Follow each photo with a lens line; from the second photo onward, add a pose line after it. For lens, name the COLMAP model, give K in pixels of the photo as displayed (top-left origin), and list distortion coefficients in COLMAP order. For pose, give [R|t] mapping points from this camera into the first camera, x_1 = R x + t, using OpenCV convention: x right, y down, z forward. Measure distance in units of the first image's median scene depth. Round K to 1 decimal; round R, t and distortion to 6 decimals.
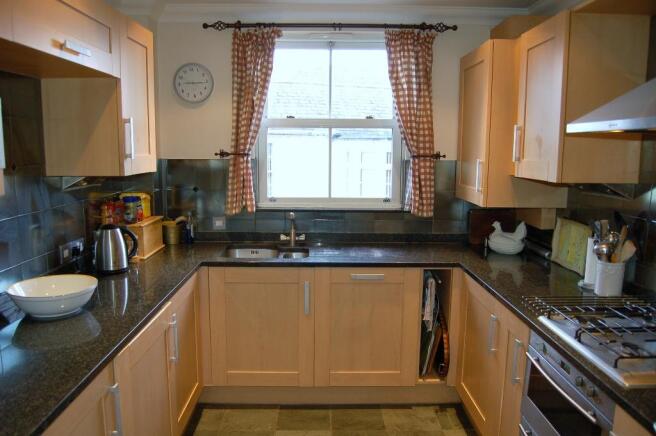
lens RADIAL K [[513.2, 0, 327.4], [0, 513.2, 217.6], [0, 0, 1]] dist [-0.089534, 0.008438]
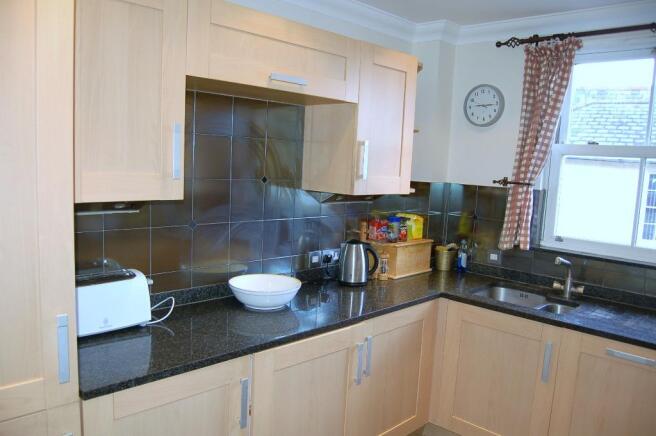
lens RADIAL K [[513.2, 0, 327.0], [0, 513.2, 219.2], [0, 0, 1]] dist [-0.089534, 0.008438]
pose [[0.698972, 0.108034, -0.706942, 0.225917], [-0.138627, 0.990242, 0.014264, -0.028294], [0.701584, 0.088031, 0.707128, 0.145834]]
